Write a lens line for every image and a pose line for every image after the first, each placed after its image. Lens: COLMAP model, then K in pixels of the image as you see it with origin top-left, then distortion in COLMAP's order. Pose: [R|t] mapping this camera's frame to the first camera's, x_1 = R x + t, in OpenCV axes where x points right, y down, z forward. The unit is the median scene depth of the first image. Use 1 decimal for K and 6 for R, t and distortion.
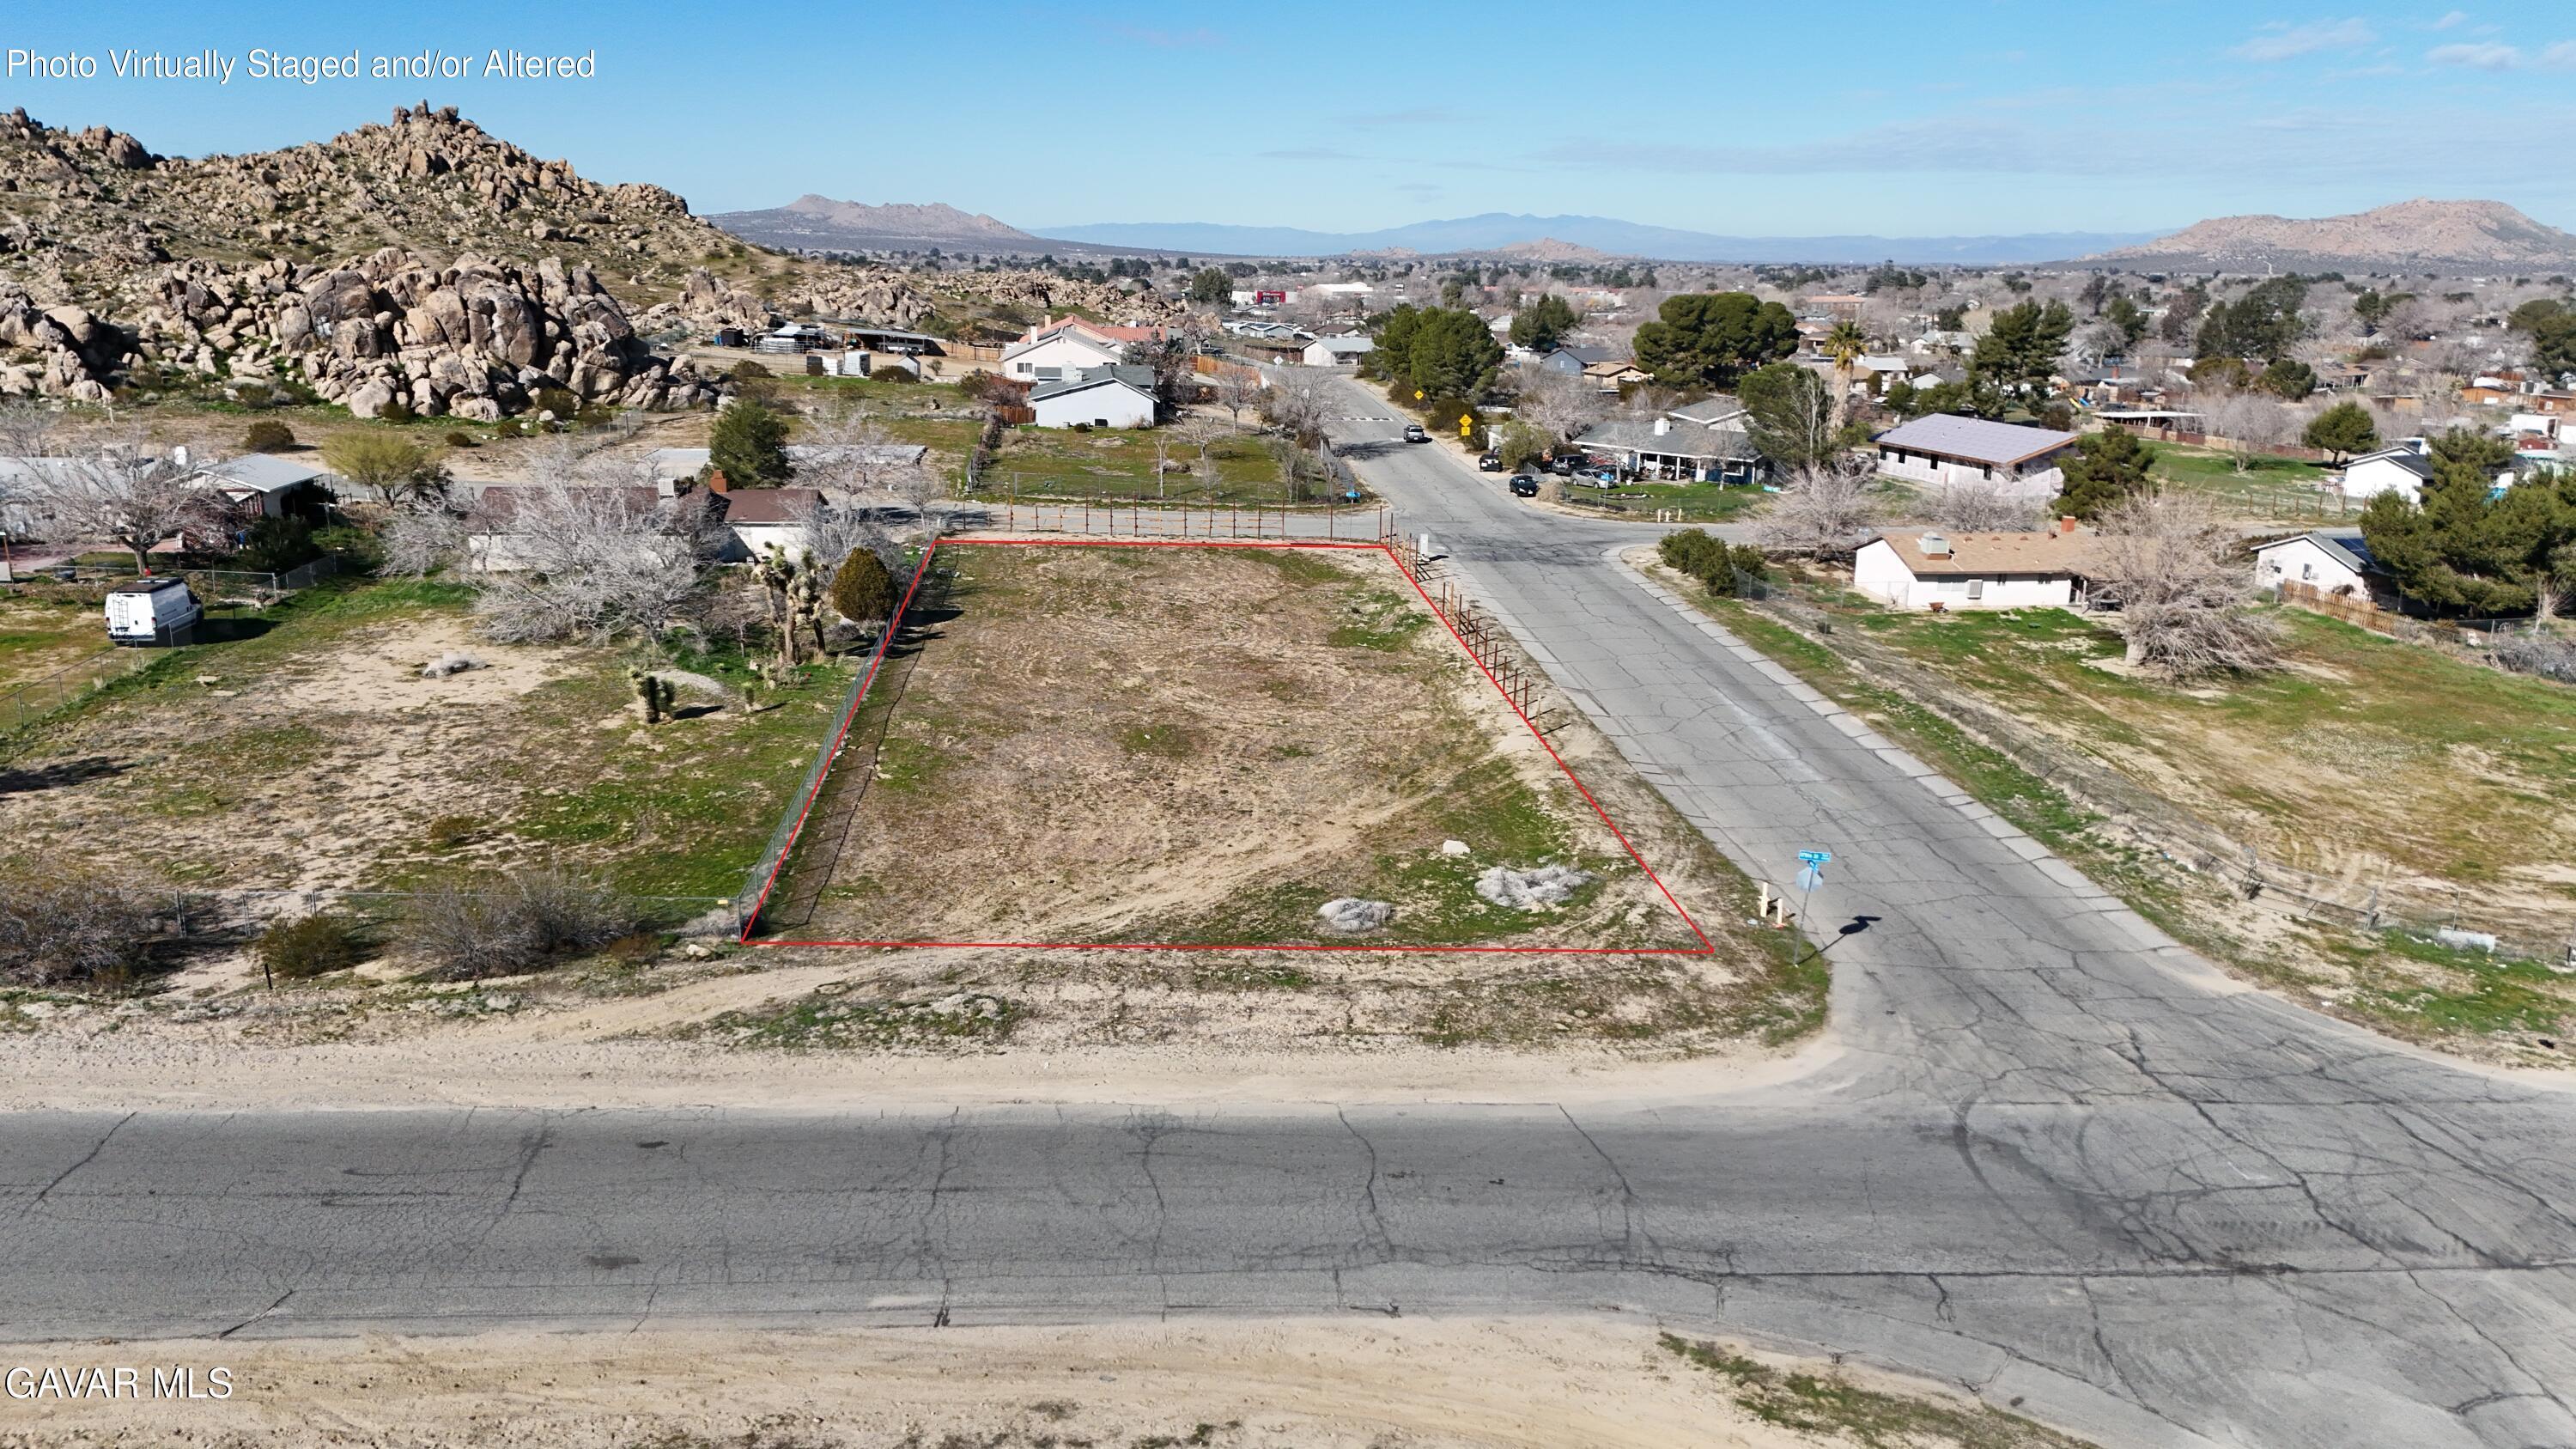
lens RADIAL K [[1878.4, 0, 1292.6], [0, 1878.4, 730.5], [0, 0, 1]] dist [0.088216, -0.098059]
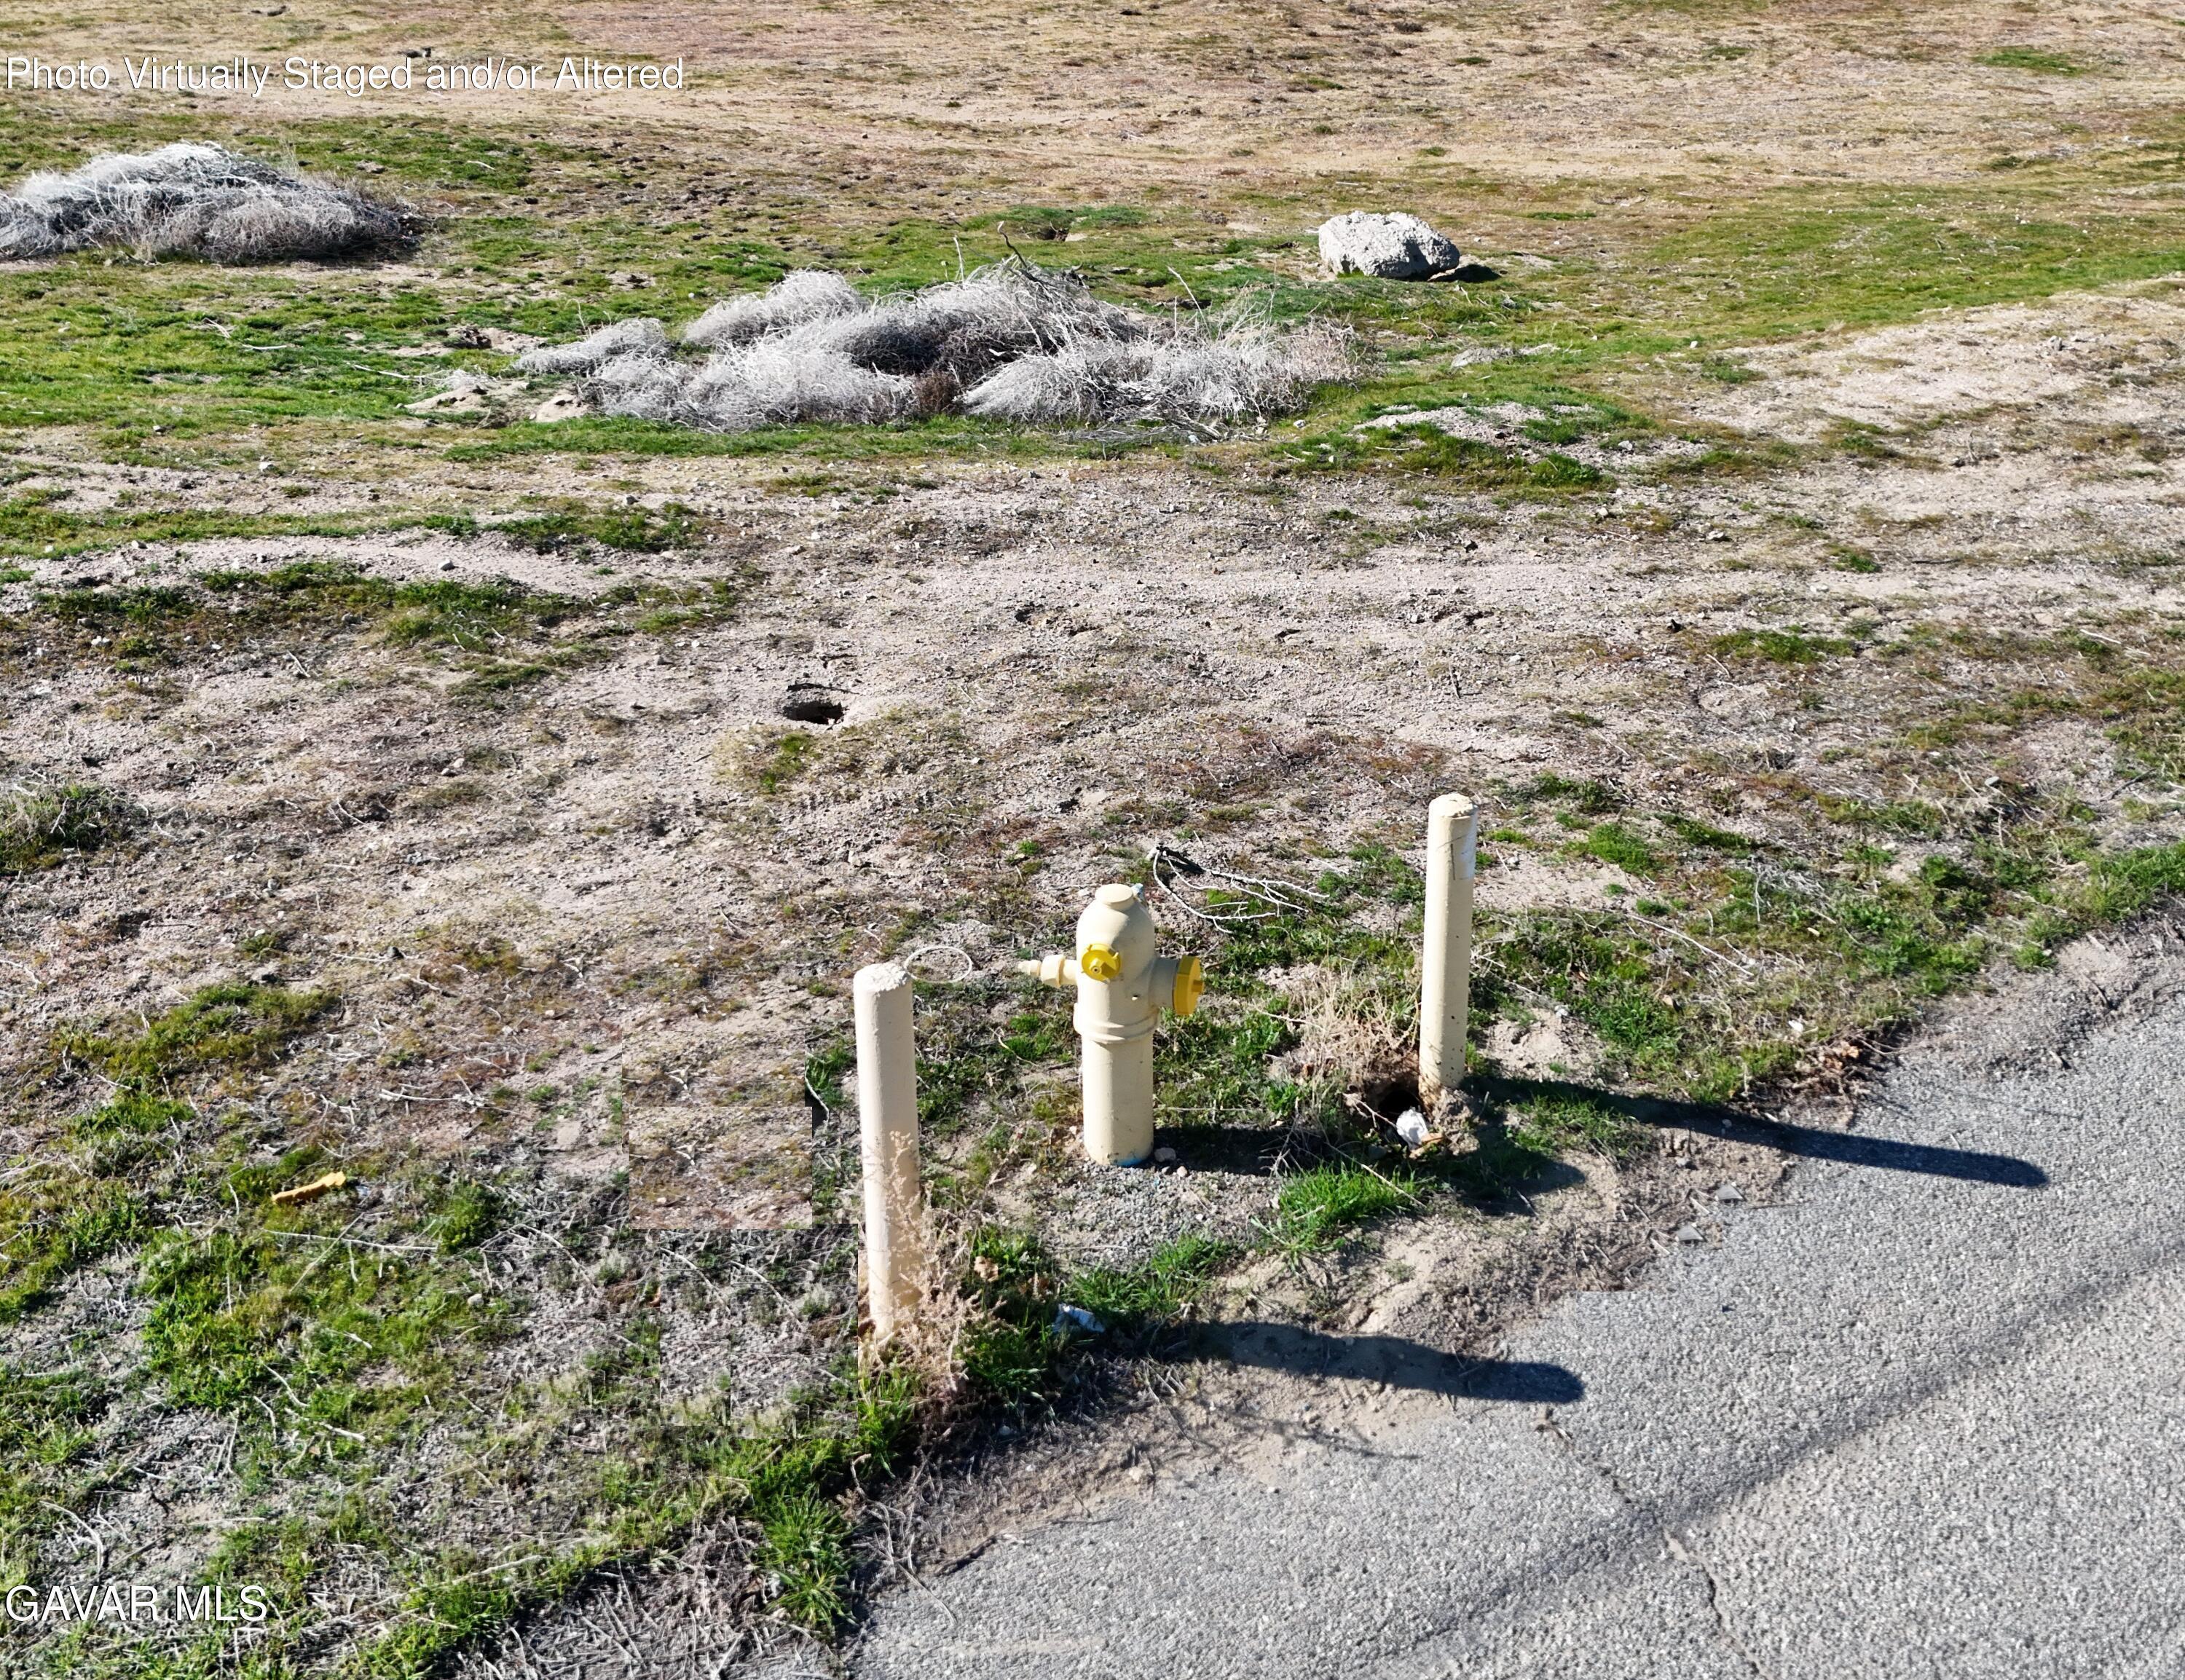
lens RADIAL K [[2171.5, 0, 1257.8], [0, 2171.5, 839.0], [0, 0, 1]] dist [0.053787, -0.005127]
pose [[0.486080, 0.377560, -0.788146, 0.251080], [-0.226136, 0.925482, 0.303884, 0.046326], [0.844150, 0.030517, 0.535238, 0.761659]]
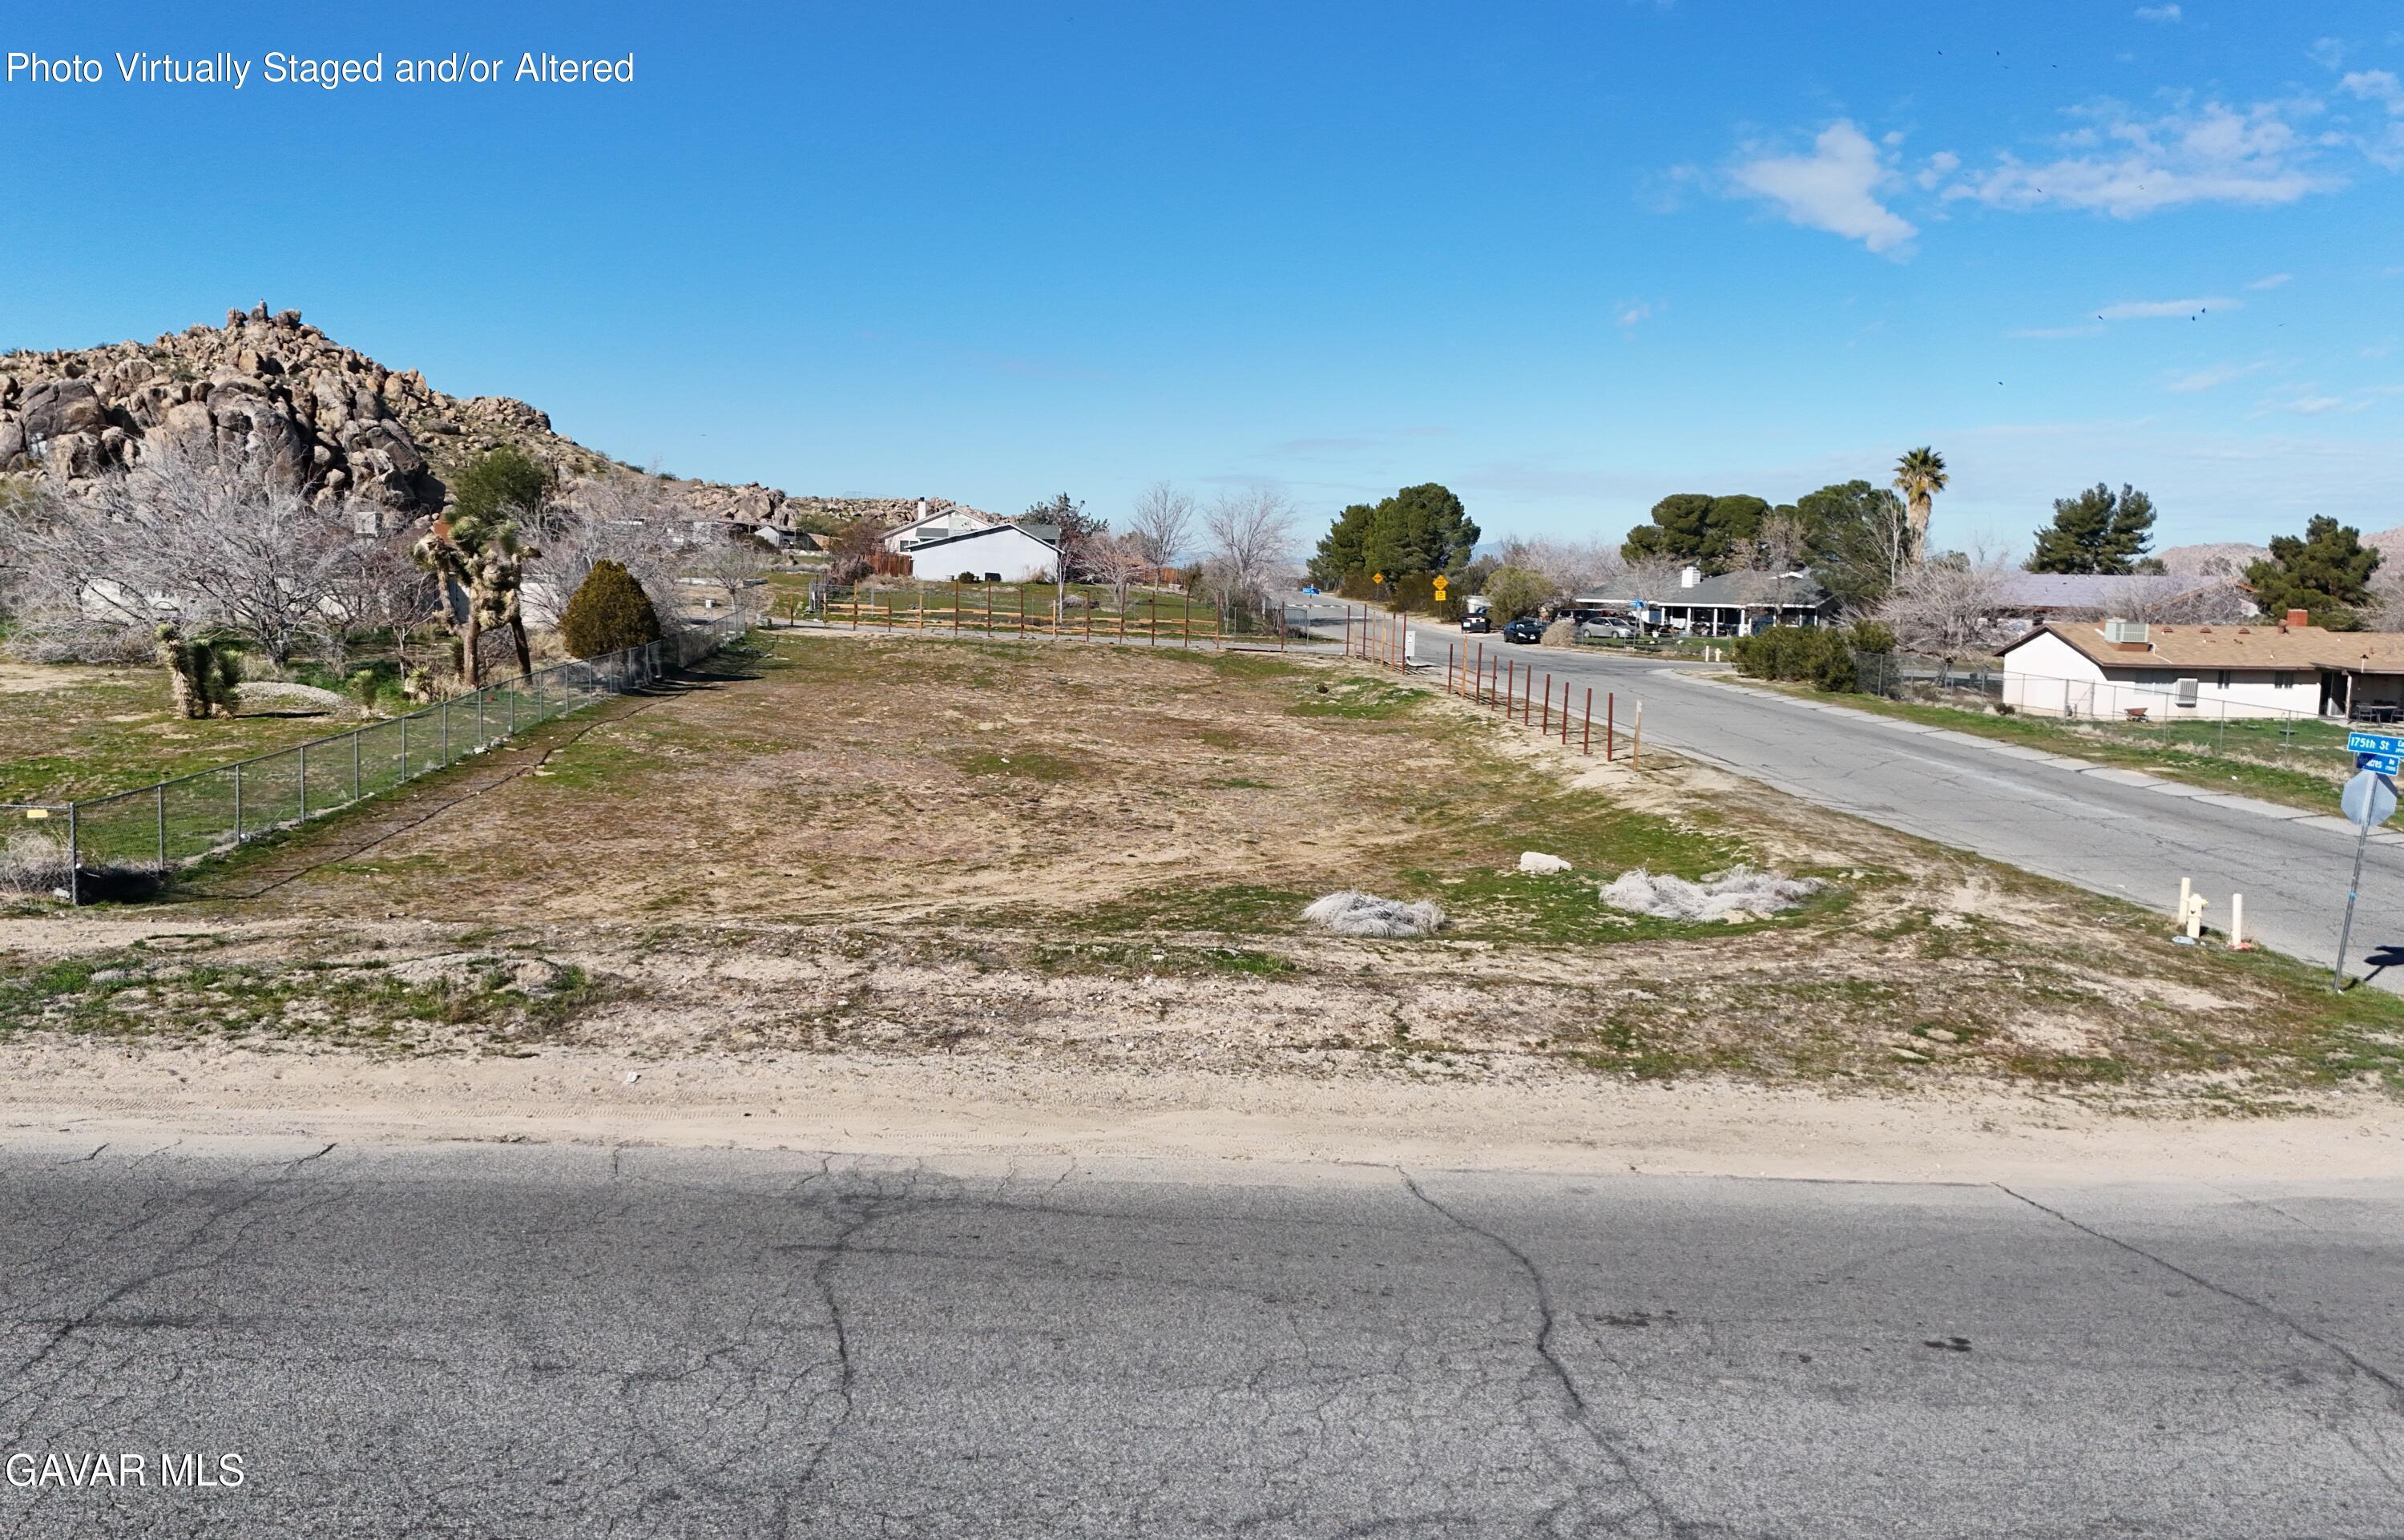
lens RADIAL K [[2006.8, 0, 1192.5], [0, 2006.8, 764.6], [0, 0, 1]] dist [0.060229, -0.043743]
pose [[0.999876, 0.008674, -0.013127, -0.007067], [-0.010583, 0.988142, -0.153177, 0.109599], [0.011642, 0.153297, 0.988112, 0.363921]]
